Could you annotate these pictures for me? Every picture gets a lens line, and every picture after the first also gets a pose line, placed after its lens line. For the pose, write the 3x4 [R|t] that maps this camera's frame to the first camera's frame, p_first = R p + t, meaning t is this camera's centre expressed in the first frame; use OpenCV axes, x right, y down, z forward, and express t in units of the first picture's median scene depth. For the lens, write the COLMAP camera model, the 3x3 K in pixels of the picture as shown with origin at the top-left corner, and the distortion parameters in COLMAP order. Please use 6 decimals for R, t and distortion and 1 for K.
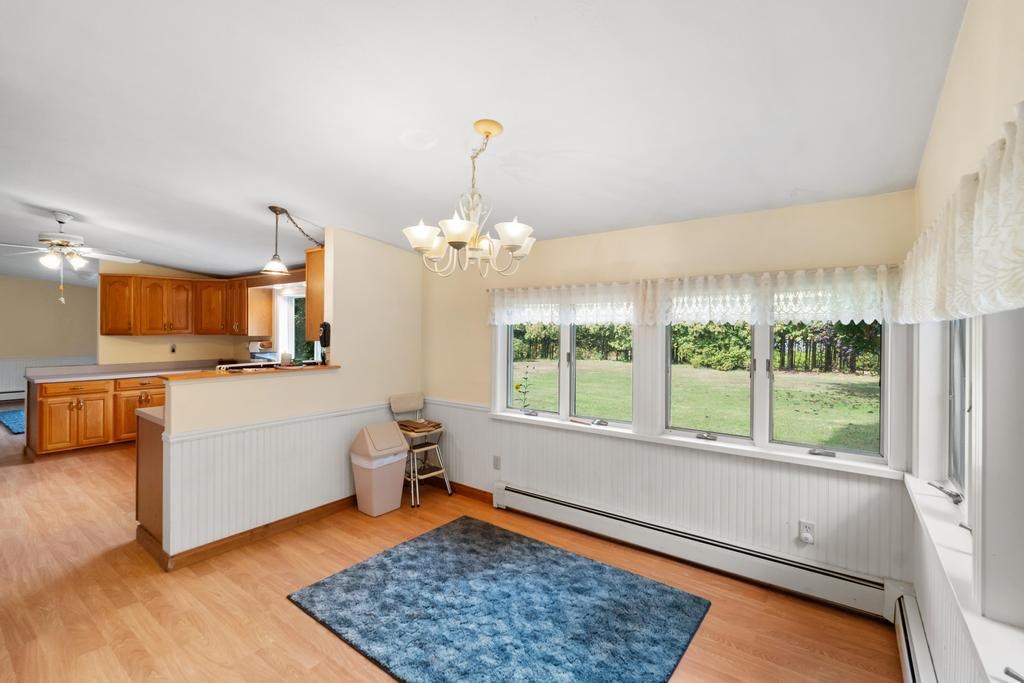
lens RADIAL K [[449.4, 0, 496.5], [0, 449.4, 329.6], [0, 0, 1]] dist [-0.002262, -0.000348]
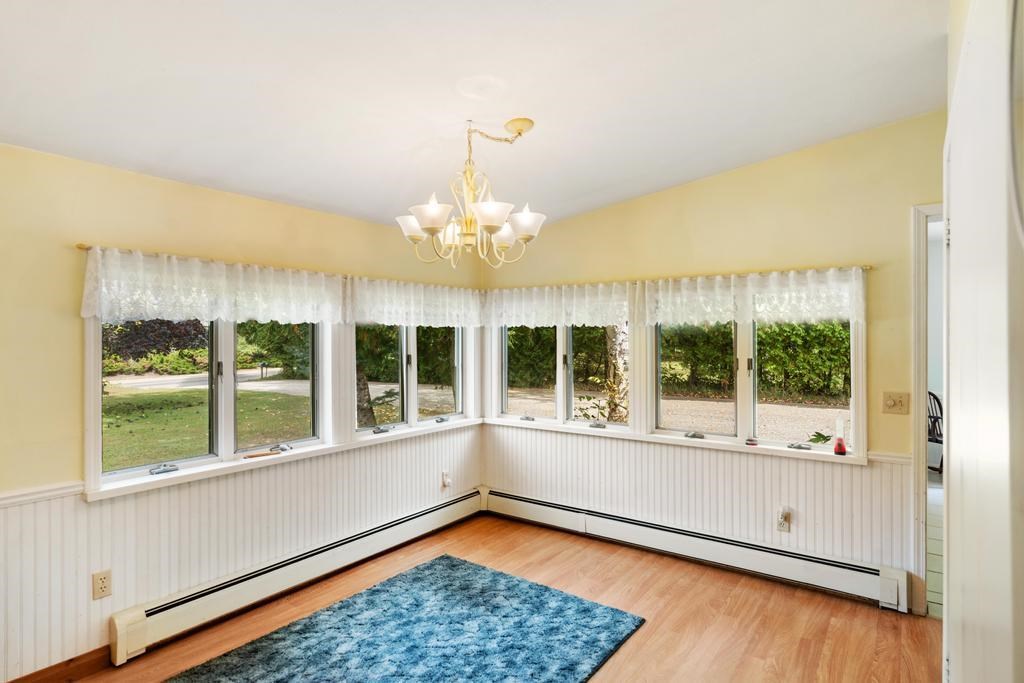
lens RADIAL K [[566.9, 0, 512.9], [0, 566.9, 336.4], [0, 0, 1]] dist [0.003193, 0.001040]
pose [[-0.043440, 0.001413, 0.999055, -1.006020], [-0.000907, 0.999999, -0.001454, 0.020084], [-0.999056, -0.000969, -0.043439, 0.844147]]
